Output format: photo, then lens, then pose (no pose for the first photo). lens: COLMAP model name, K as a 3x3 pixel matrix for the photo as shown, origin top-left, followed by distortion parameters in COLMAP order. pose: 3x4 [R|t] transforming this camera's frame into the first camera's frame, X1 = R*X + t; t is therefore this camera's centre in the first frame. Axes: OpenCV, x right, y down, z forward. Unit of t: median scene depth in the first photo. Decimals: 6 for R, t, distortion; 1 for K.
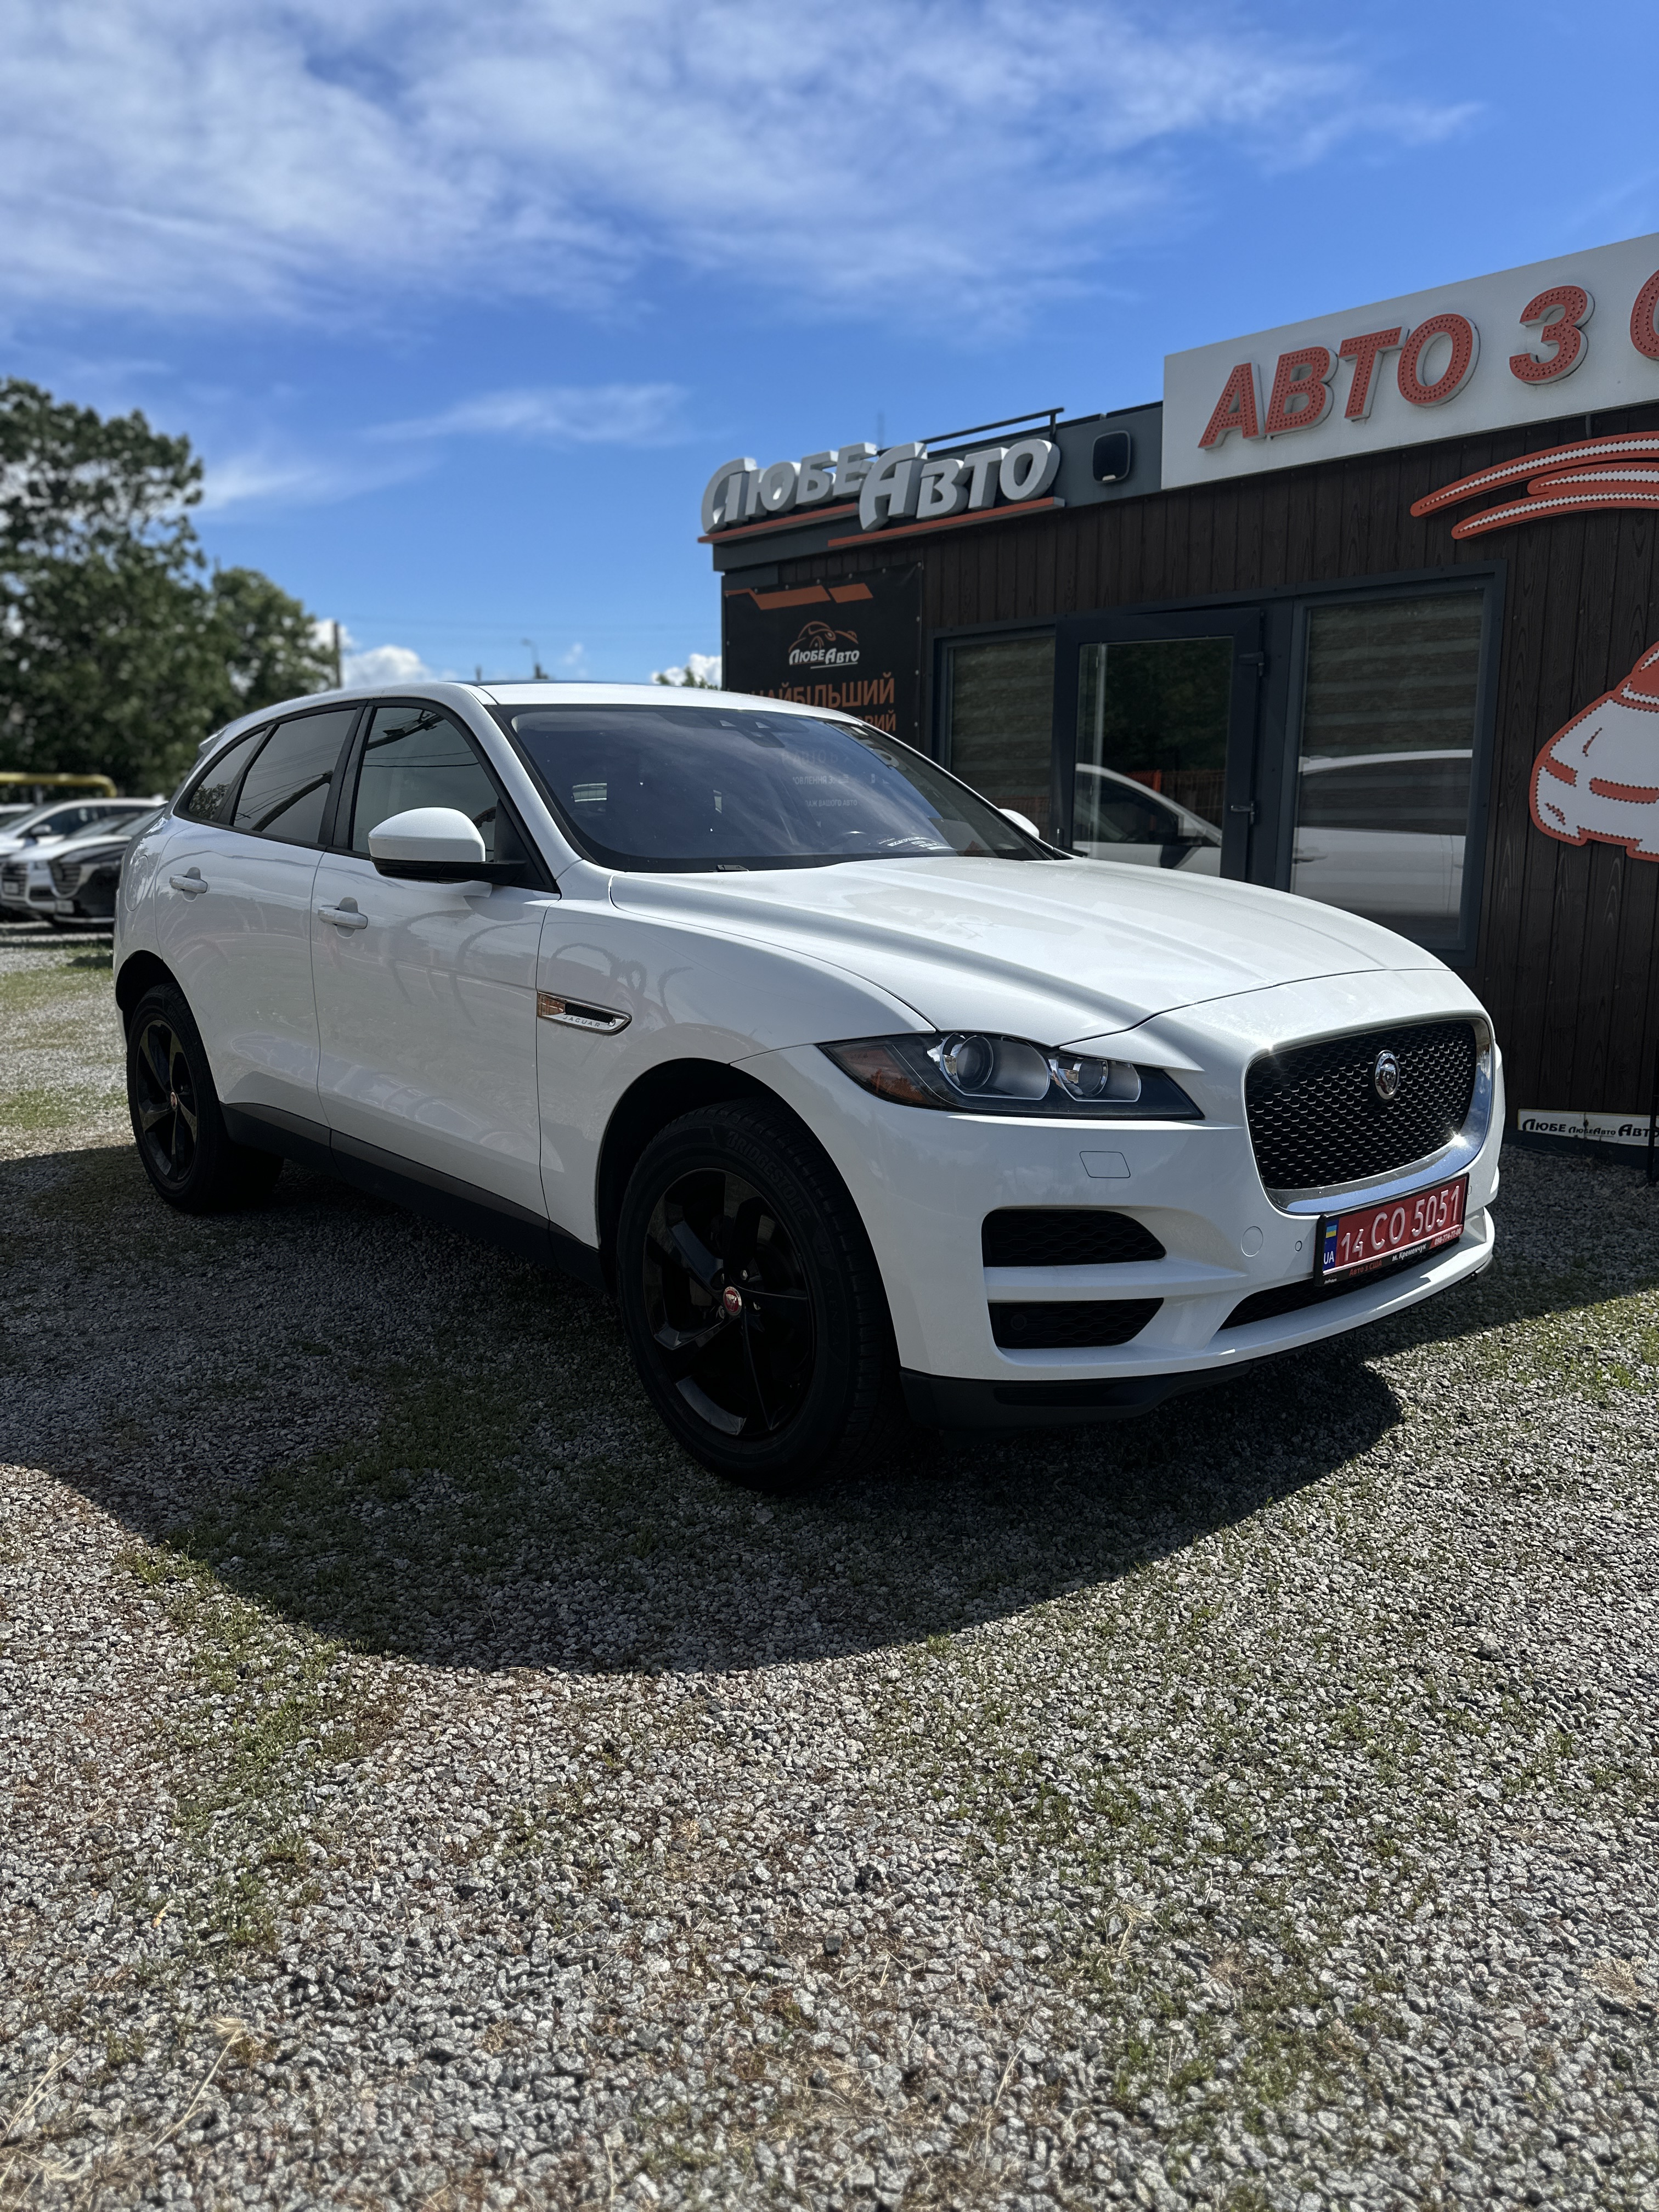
lens RADIAL K [[1600.3, 0, 833.8], [0, 1600.3, 1123.5], [0, 0, 1]] dist [0.010567, -0.023449]
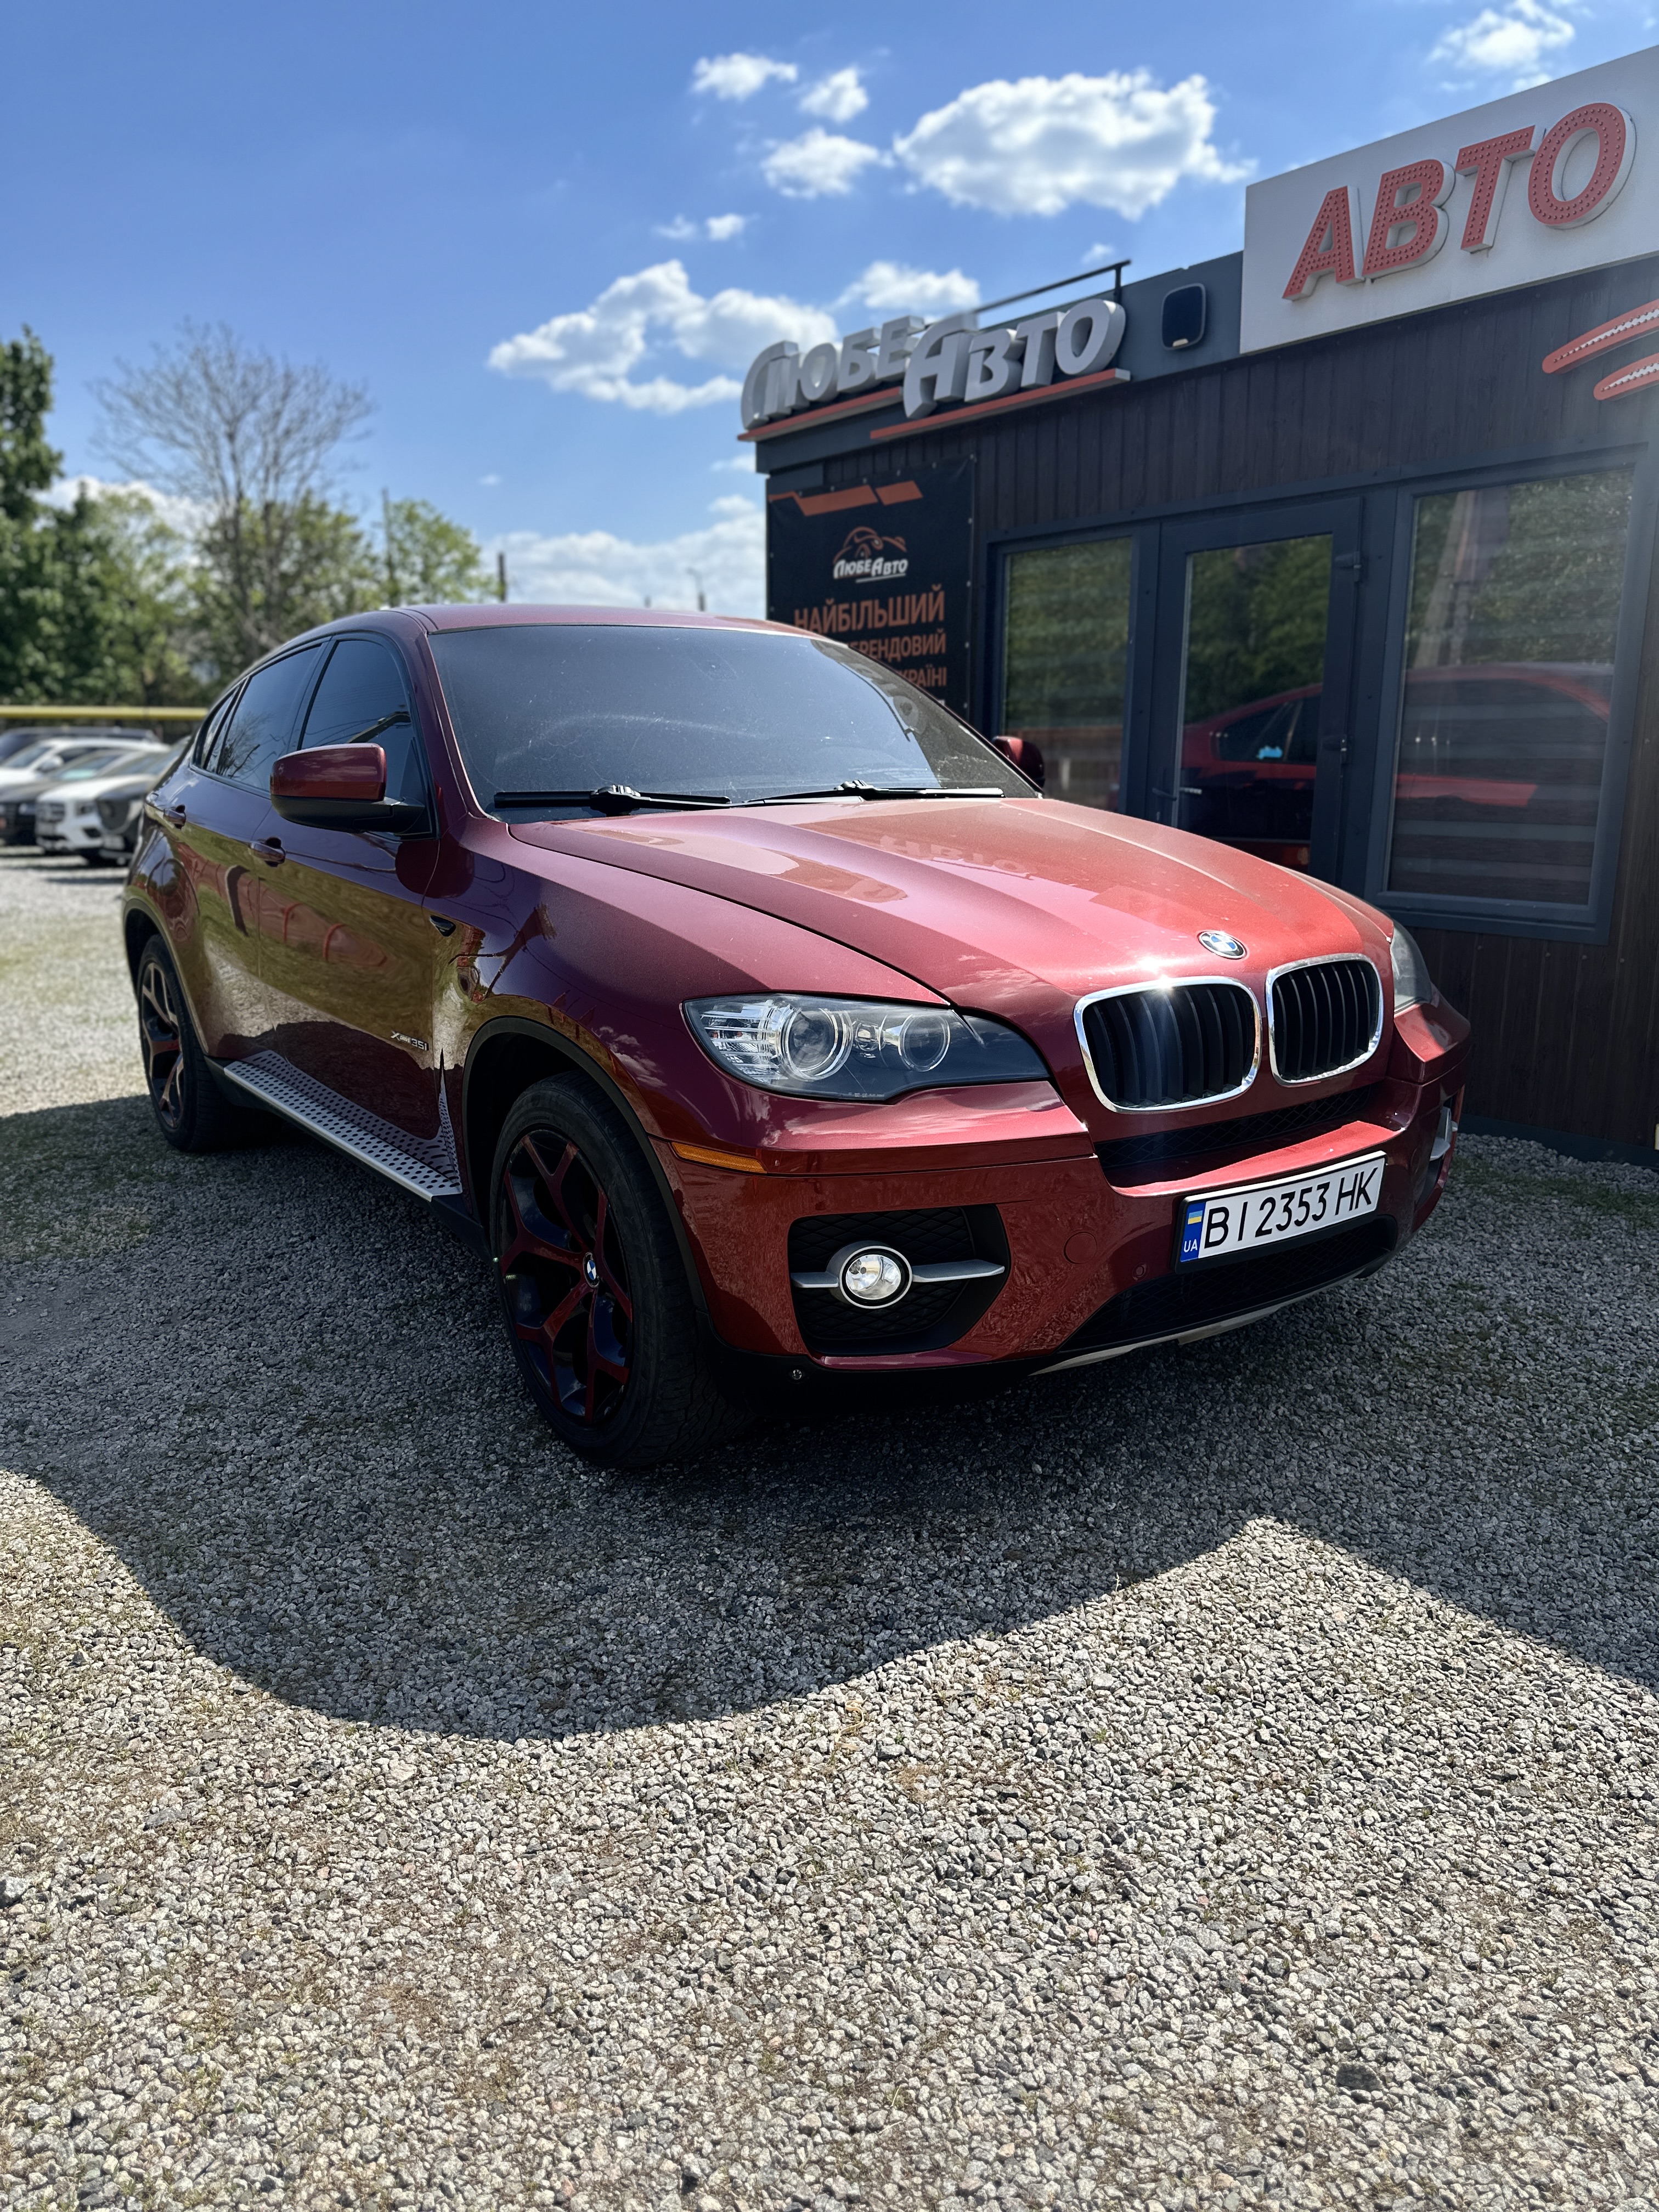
lens RADIAL K [[1600.3, 0, 841.5], [0, 1600.3, 1127.9], [0, 0, 1]] dist [0.010567, -0.023449]
pose [[0.994271, 0.022123, -0.104574, 0.097187], [-0.017379, 0.998788, 0.046054, -0.033299], [0.105466, -0.043973, 0.993450, 0.146264]]
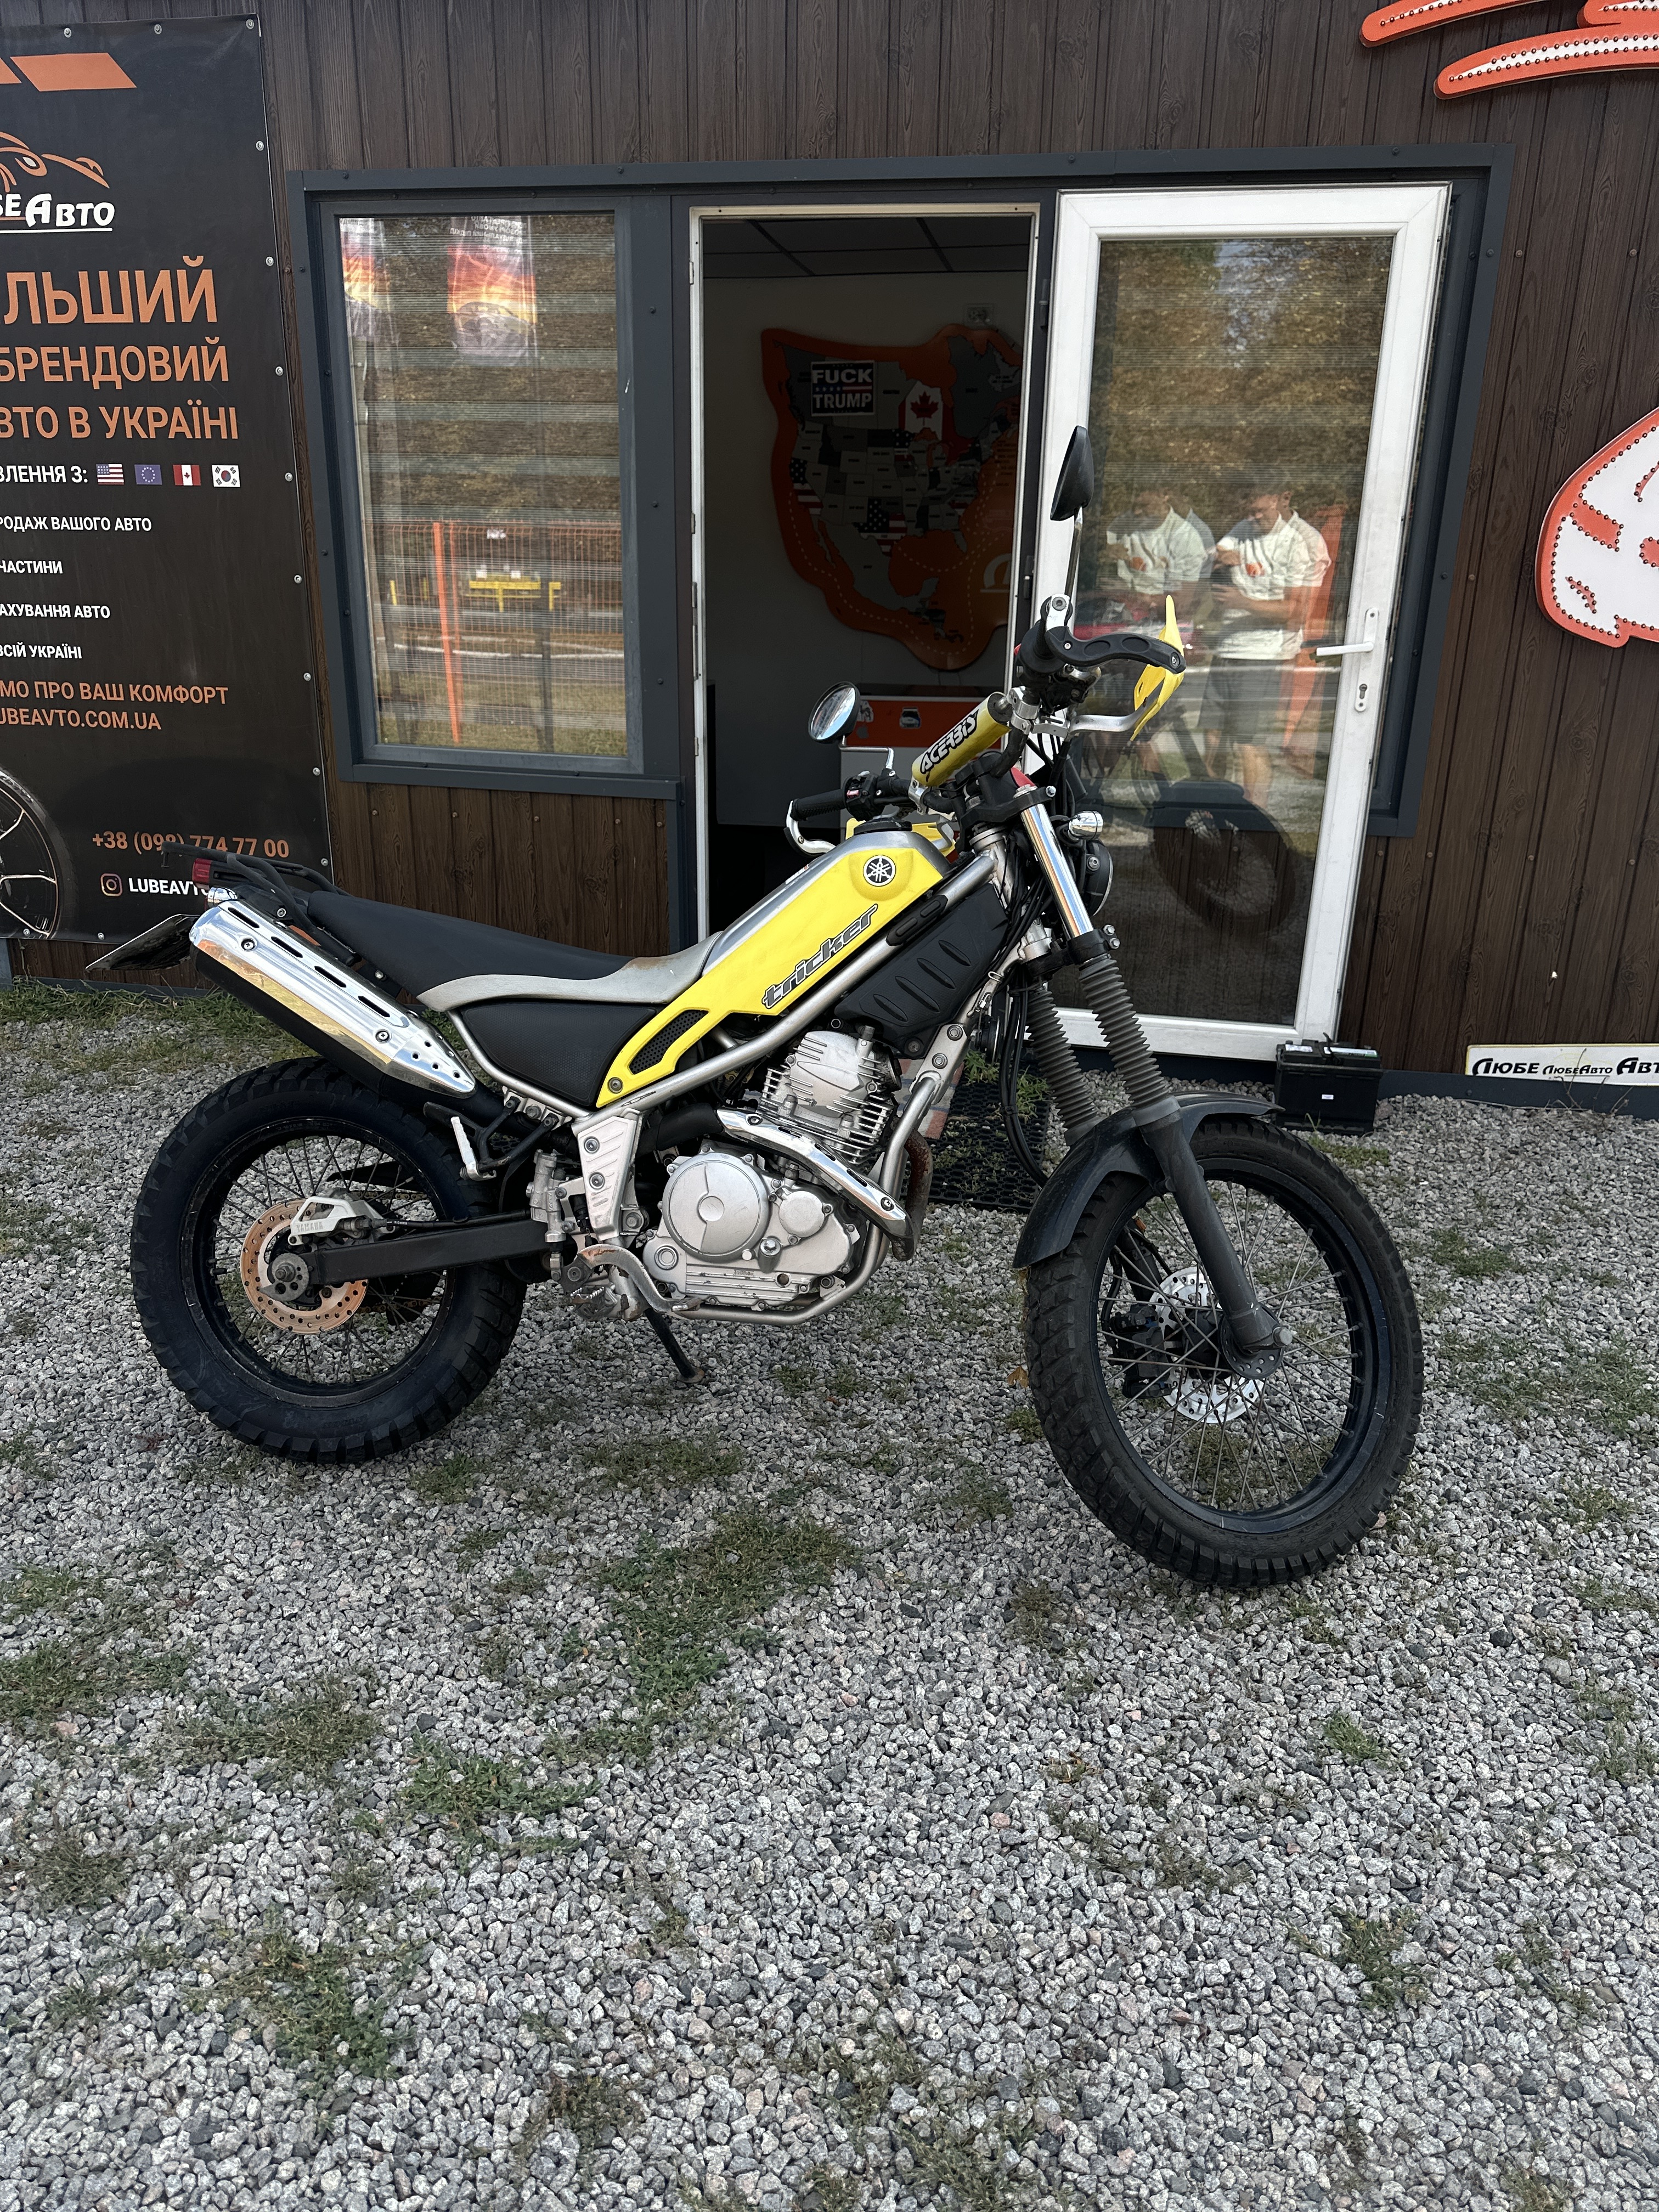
lens RADIAL K [[1600.3, 0, 860.5], [0, 1600.3, 1086.4], [0, 0, 1]] dist [0.010567, -0.023449]
pose [[0.820285, -0.182505, 0.542056, -0.137157], [0.087633, 0.976638, 0.196210, -0.134938], [-0.565202, -0.113446, 0.817115, 0.550961]]
